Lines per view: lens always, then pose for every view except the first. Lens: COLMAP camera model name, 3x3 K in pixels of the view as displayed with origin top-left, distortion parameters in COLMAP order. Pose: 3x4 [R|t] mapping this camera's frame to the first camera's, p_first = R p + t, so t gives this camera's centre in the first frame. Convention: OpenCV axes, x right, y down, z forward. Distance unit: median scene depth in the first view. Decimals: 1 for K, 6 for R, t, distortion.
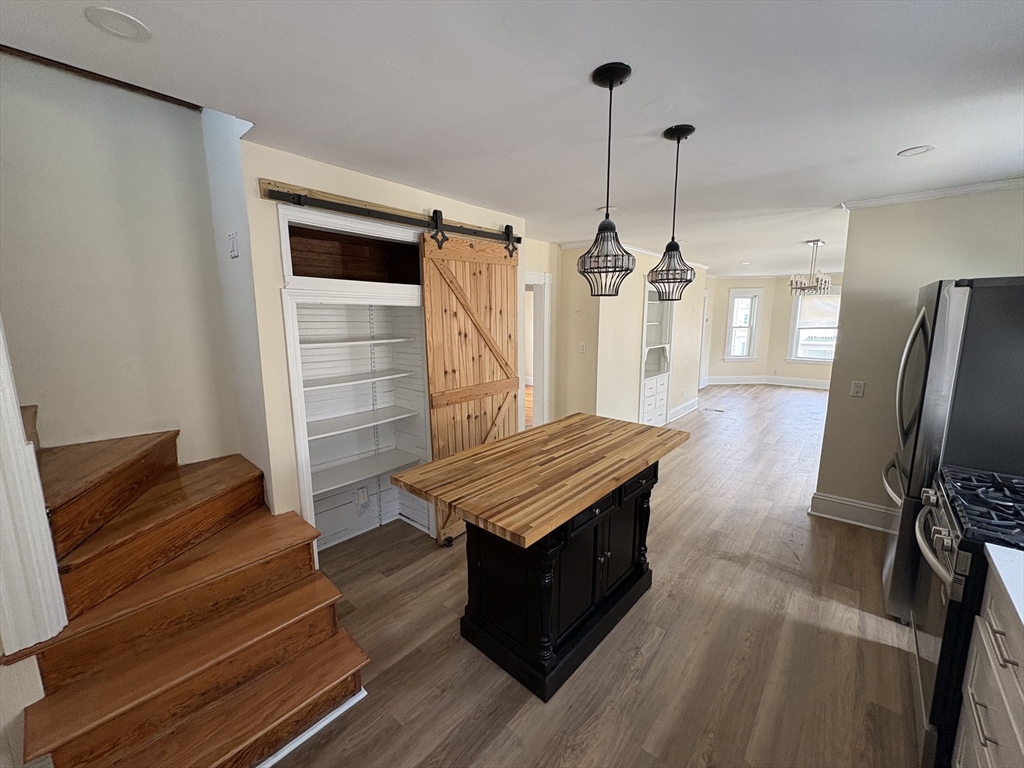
lens RADIAL K [[408.6, 0, 511.8], [0, 408.6, 381.7], [0, 0, 1]] dist [-0.000615, 0.000001]
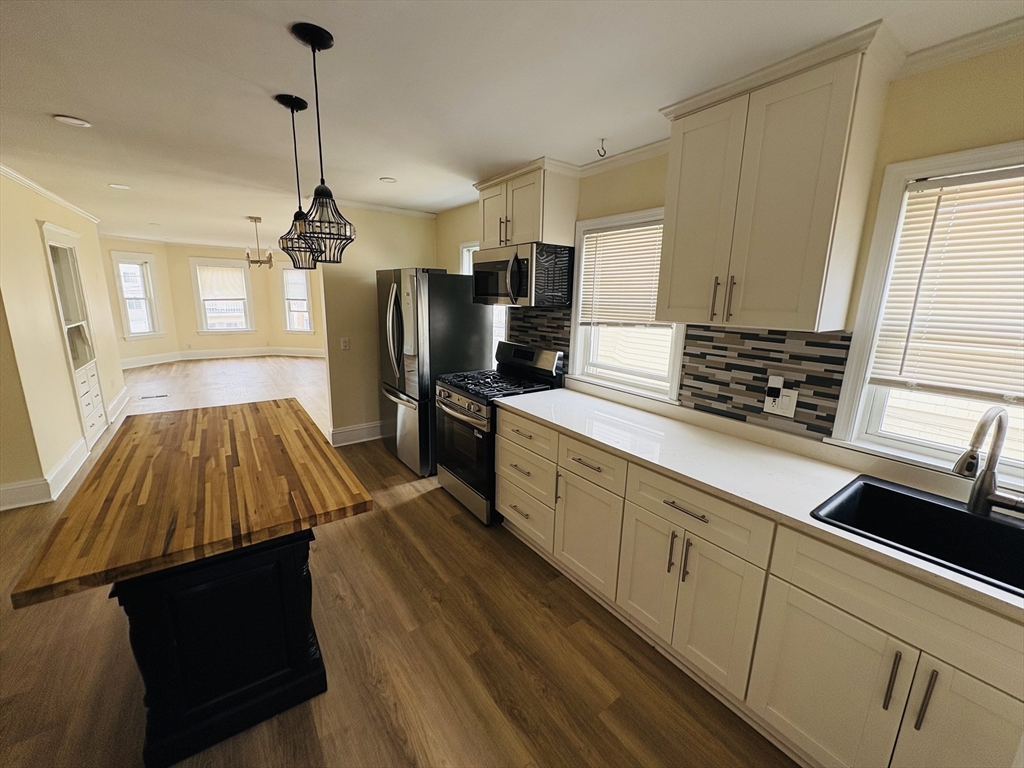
lens RADIAL K [[408.6, 0, 511.8], [0, 408.6, 381.7], [0, 0, 1]] dist [-0.000615, 0.000001]
pose [[0.221646, -0.193616, 0.955712, -0.542046], [0.131213, 0.977098, 0.167518, -0.022106], [-0.966259, 0.088273, 0.241975, 0.259043]]
